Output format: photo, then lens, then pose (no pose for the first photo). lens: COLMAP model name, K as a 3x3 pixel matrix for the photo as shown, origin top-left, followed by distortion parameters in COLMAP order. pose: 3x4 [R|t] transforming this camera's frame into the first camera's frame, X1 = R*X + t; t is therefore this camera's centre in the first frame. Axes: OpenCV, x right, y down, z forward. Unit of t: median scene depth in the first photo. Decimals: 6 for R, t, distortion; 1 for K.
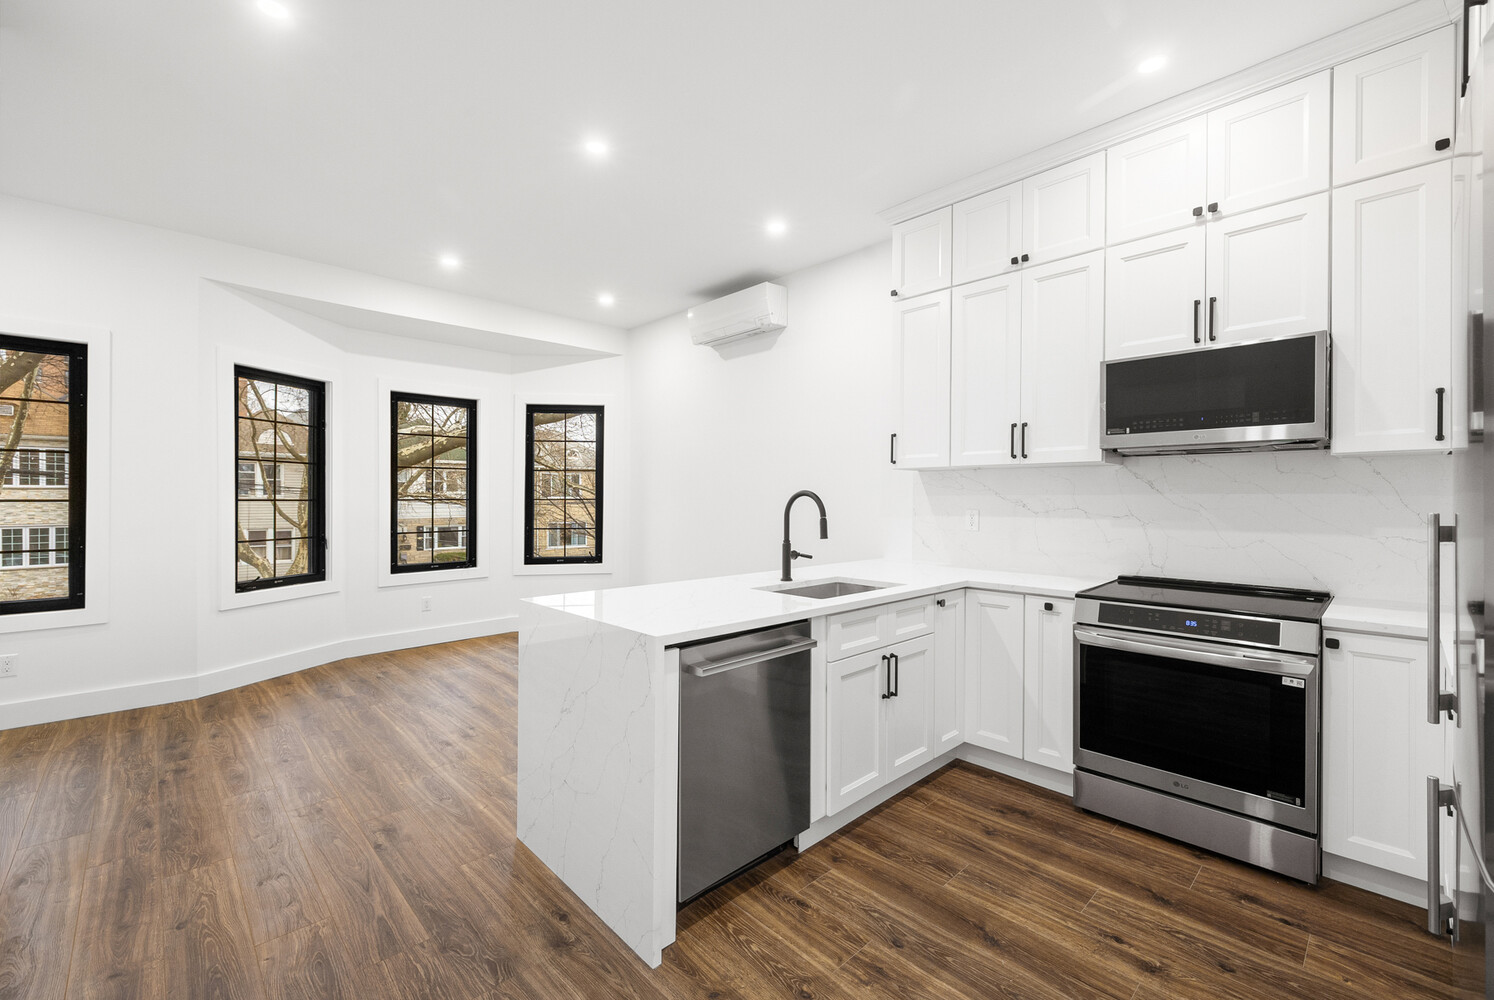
lens RADIAL K [[638.5, 0, 743.8], [0, 638.5, 491.8], [0, 0, 1]] dist [0.000485, 0.000241]
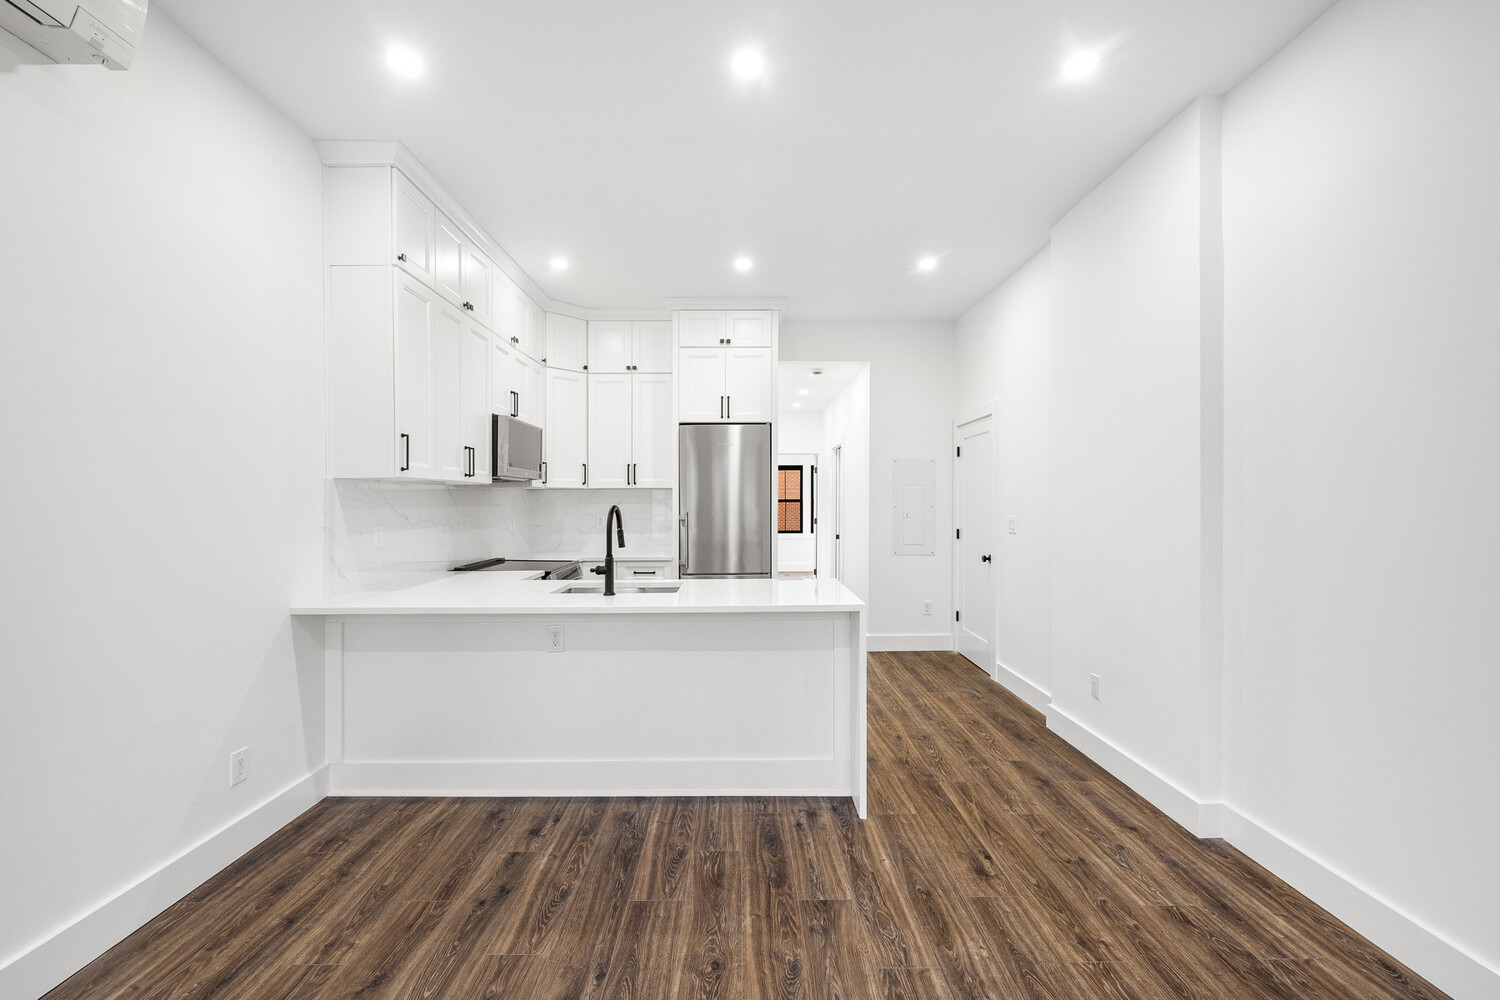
lens RADIAL K [[641.1, 0, 746.6], [0, 641.1, 499.6], [0, 0, 1]] dist [0.000485, 0.000241]
pose [[-0.739794, -0.007873, 0.672787, -1.020939], [-0.002147, 0.999954, 0.009341, -0.026771], [-0.672830, 0.005466, -0.739777, 2.114702]]
